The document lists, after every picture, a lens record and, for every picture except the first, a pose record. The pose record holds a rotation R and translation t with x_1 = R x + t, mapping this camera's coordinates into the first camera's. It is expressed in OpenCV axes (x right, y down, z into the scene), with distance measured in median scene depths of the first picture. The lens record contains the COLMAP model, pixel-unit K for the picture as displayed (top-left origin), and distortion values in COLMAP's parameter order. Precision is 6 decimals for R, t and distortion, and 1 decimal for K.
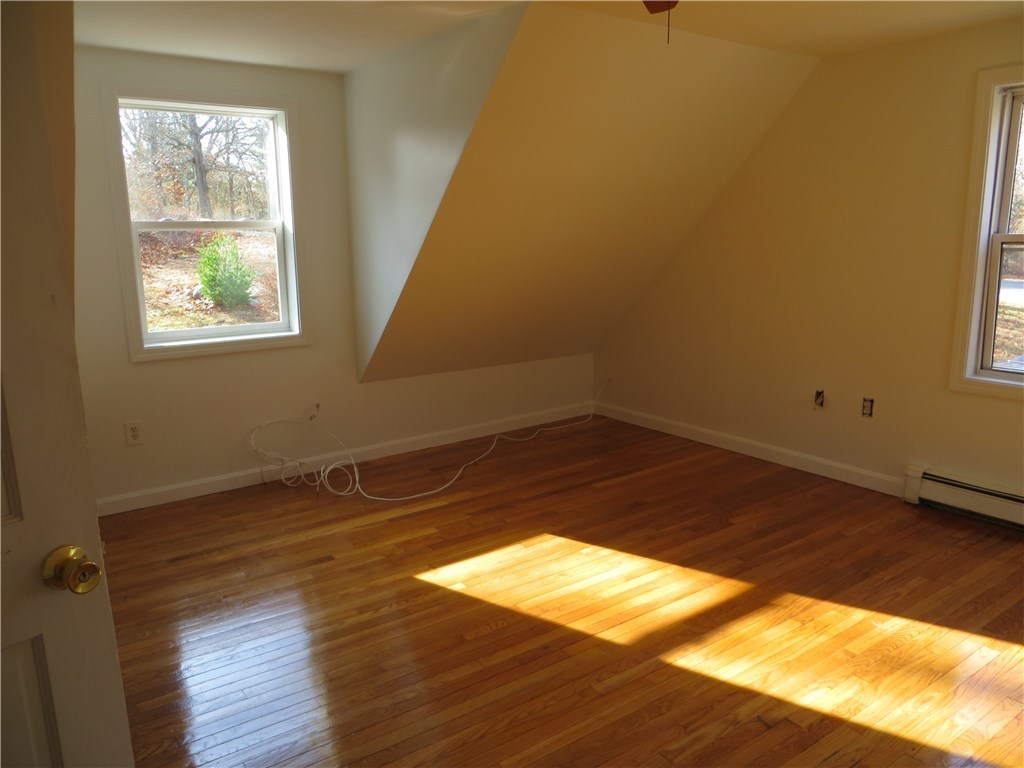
lens RADIAL K [[763.1, 0, 512.0], [0, 763.1, 384.0], [0, 0, 1]] dist [0.004953, 0.003405]
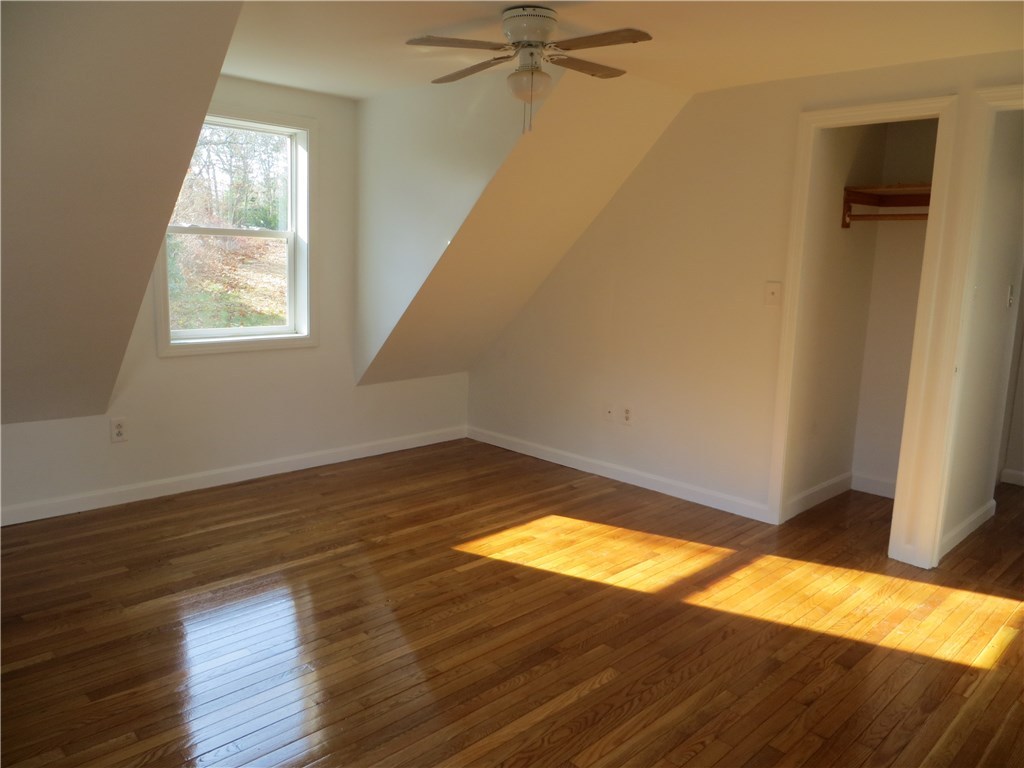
lens RADIAL K [[763.1, 0, 512.0], [0, 763.1, 384.0], [0, 0, 1]] dist [0.004953, 0.003405]
pose [[0.988859, 0.020829, 0.147392, -0.155663], [-0.017070, 0.999497, -0.026725, 0.026363], [-0.147874, 0.023912, 0.988717, -0.106905]]
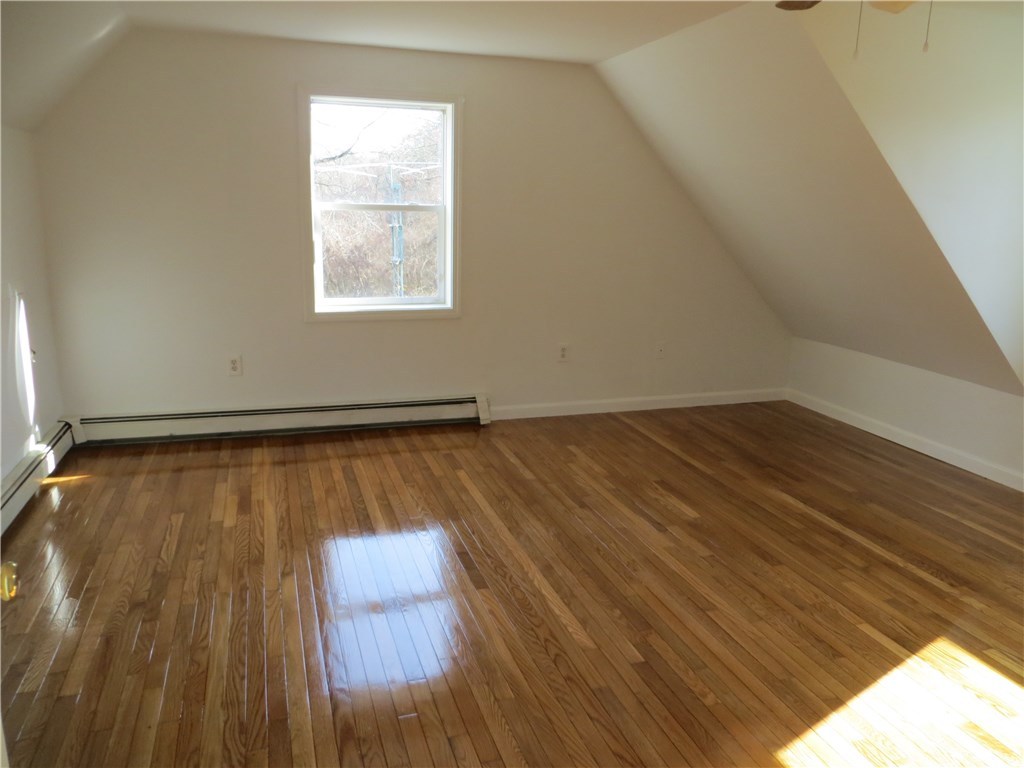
lens RADIAL K [[763.1, 0, 512.0], [0, 763.1, 384.0], [0, 0, 1]] dist [0.004953, 0.003405]
pose [[-0.307432, 0.223529, -0.924943, 0.508351], [-0.208069, 0.932706, 0.294563, -0.104503], [0.928543, 0.283010, -0.240234, 0.496546]]
